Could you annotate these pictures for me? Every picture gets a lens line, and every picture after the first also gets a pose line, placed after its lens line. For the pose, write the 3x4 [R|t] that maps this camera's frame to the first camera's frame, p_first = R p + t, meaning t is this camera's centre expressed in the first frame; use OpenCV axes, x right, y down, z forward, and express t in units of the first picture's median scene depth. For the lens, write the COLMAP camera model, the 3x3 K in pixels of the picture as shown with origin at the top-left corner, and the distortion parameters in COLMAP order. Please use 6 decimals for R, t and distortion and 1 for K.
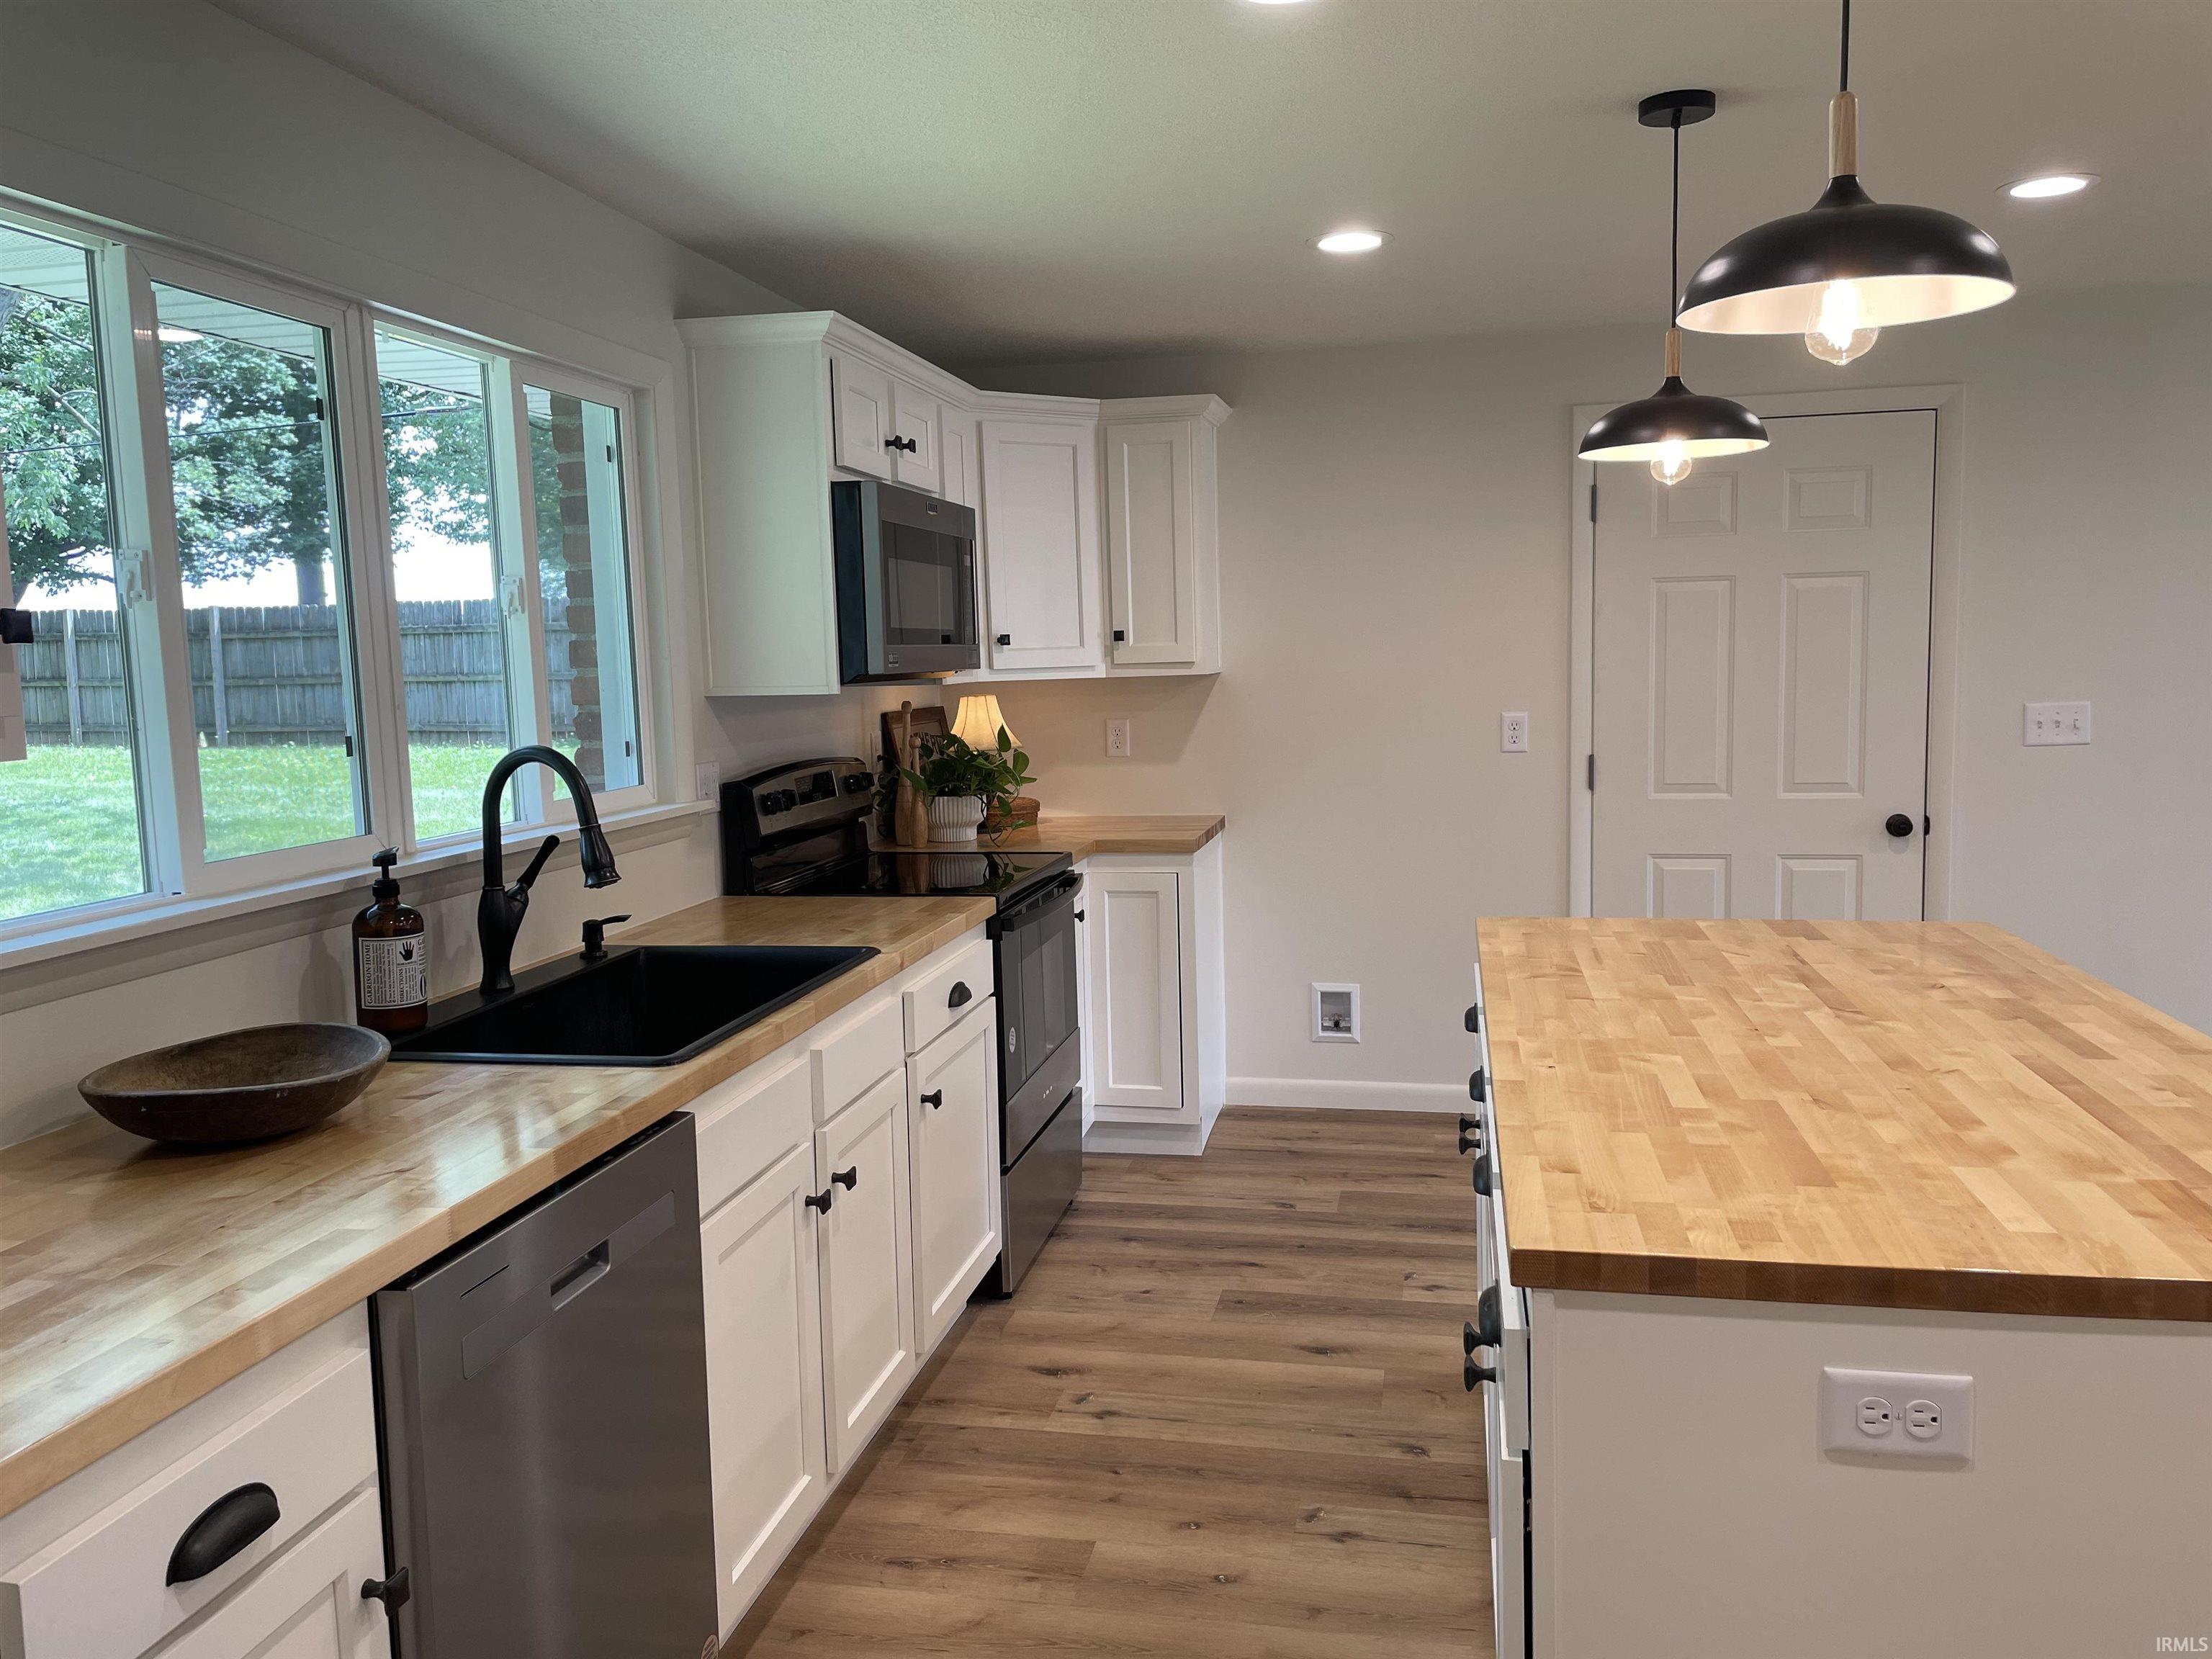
lens RADIAL K [[1682.0, 0, 1106.0], [0, 1682.0, 829.5], [0, 0, 1]] dist [0.000112, 0.001076]
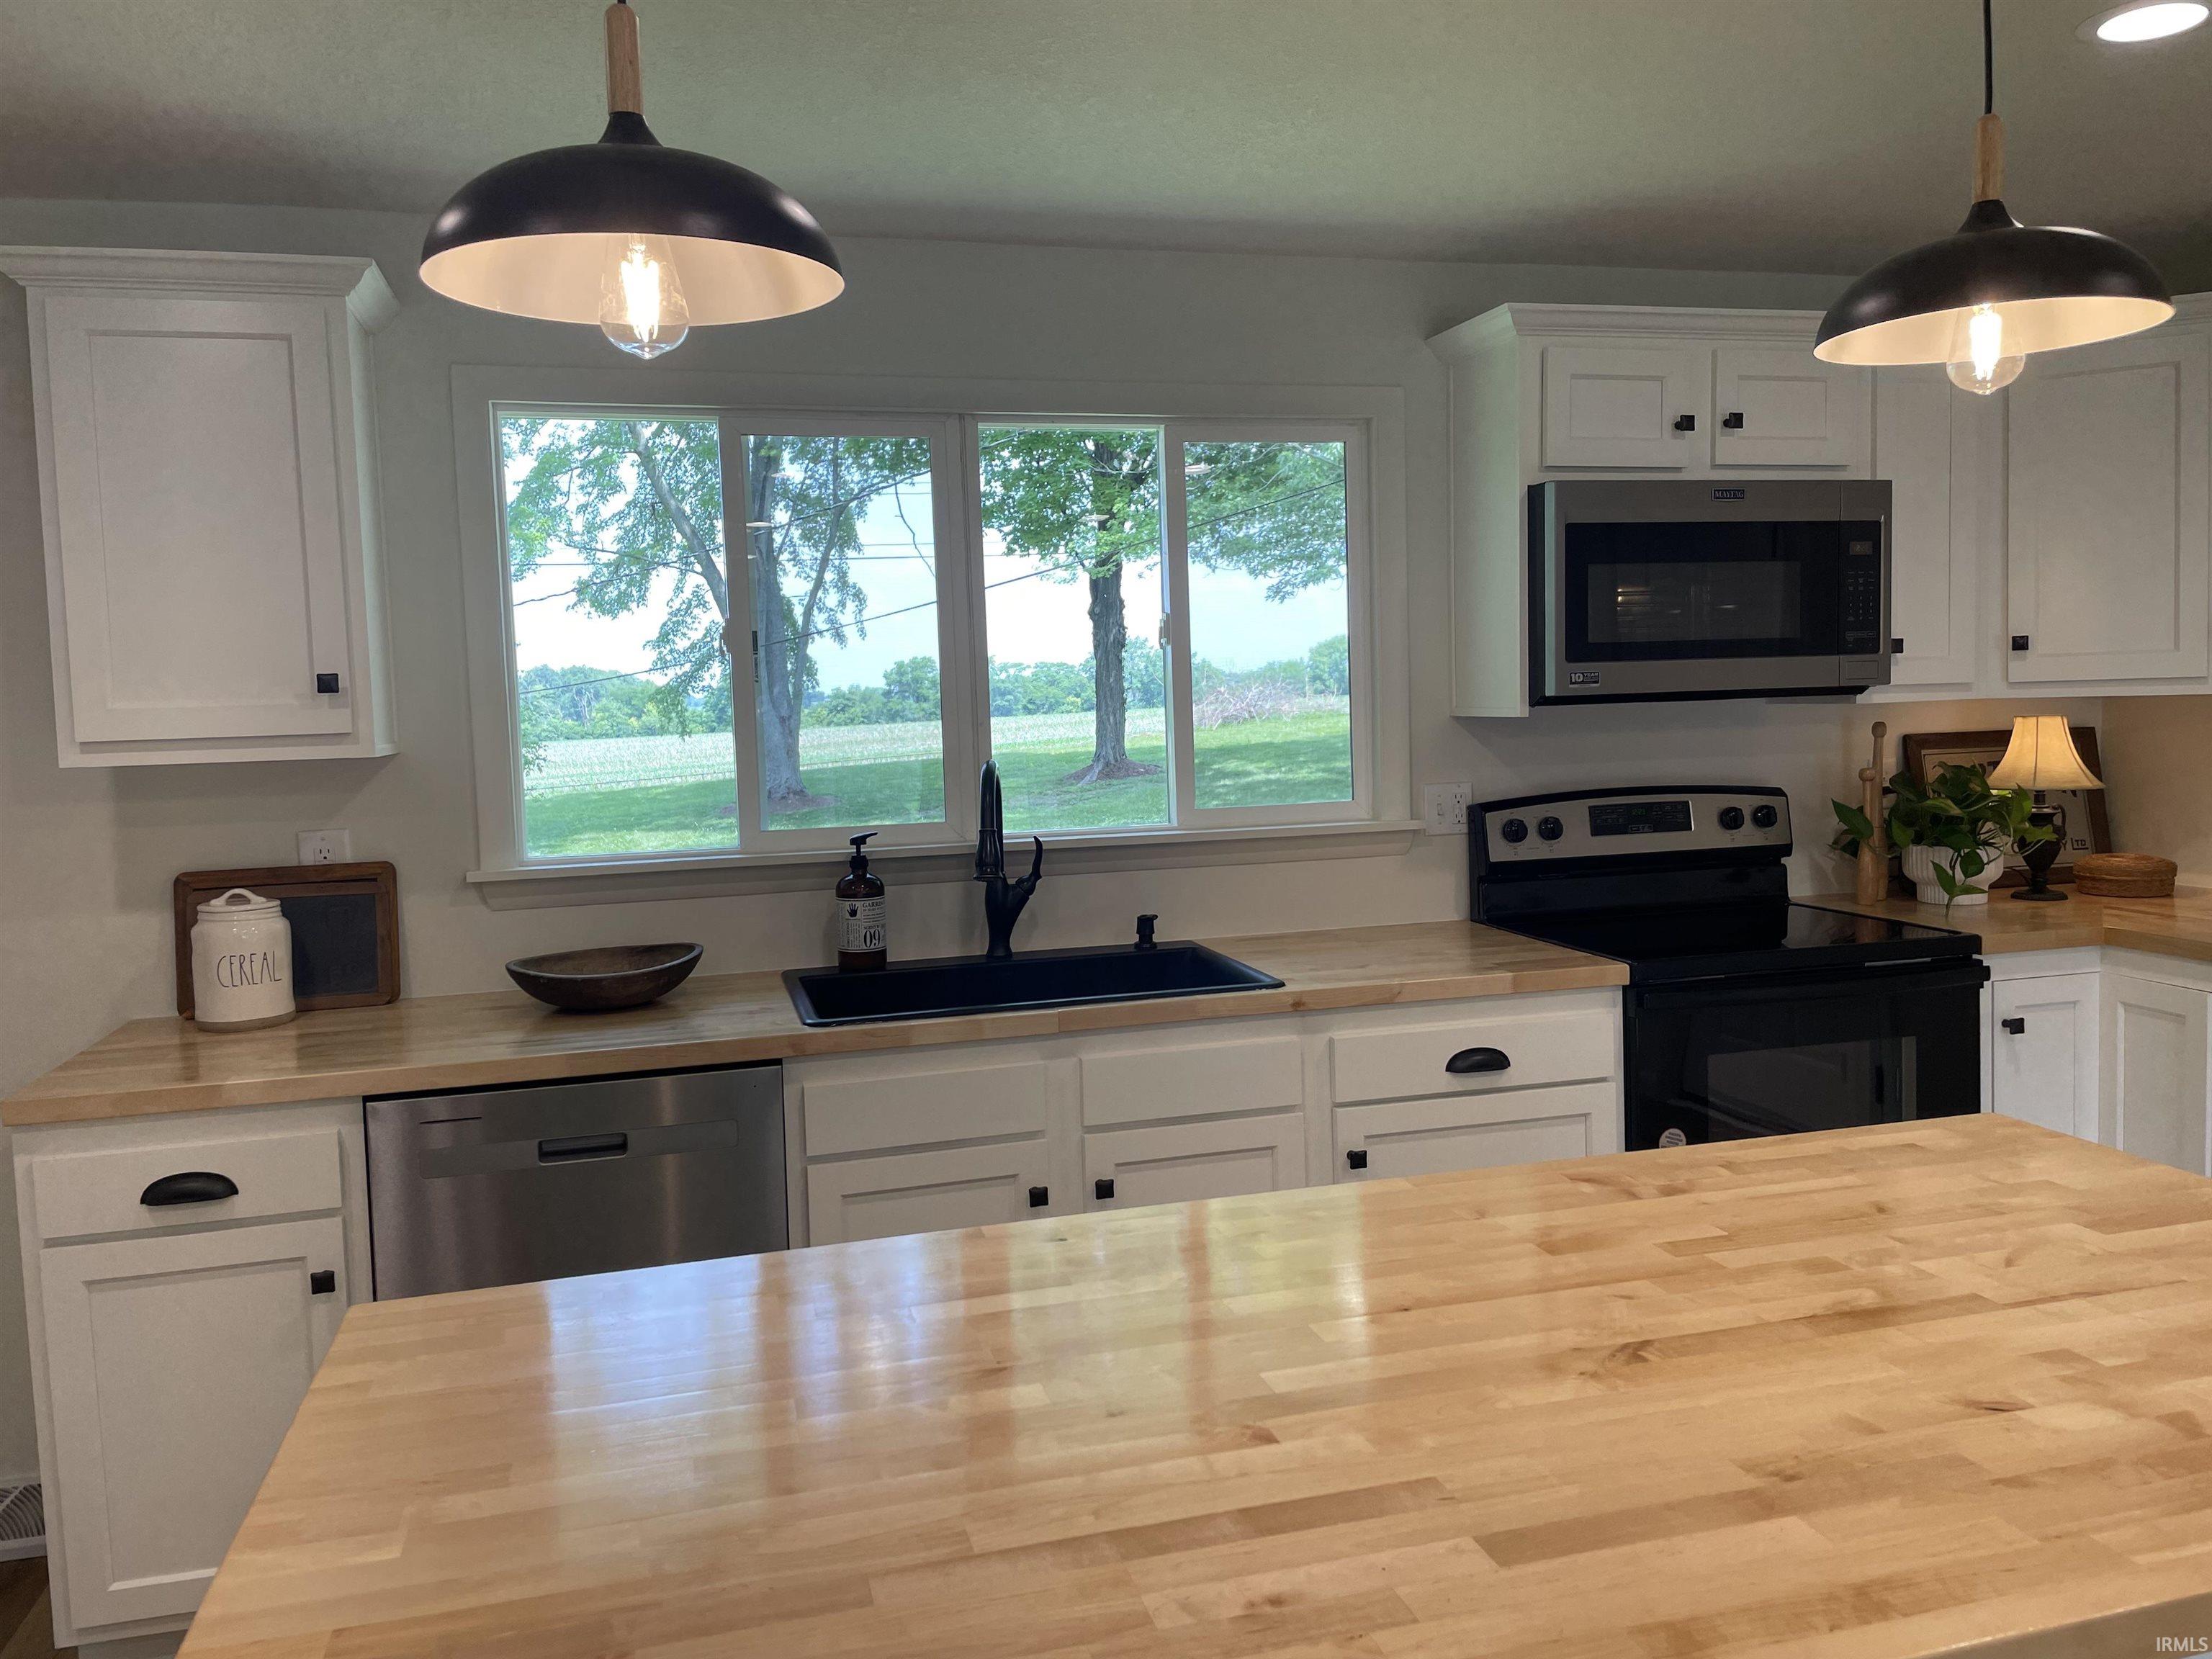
lens RADIAL K [[1638.9, 0, 1107.6], [0, 1638.9, 775.6], [0, 0, 1]] dist [-0.002170, 0.000203]
pose [[0.445467, 0.063742, -0.893026, 0.728360], [-0.075433, 0.996588, 0.033506, -0.082181], [0.892115, 0.052437, 0.448755, 0.528666]]
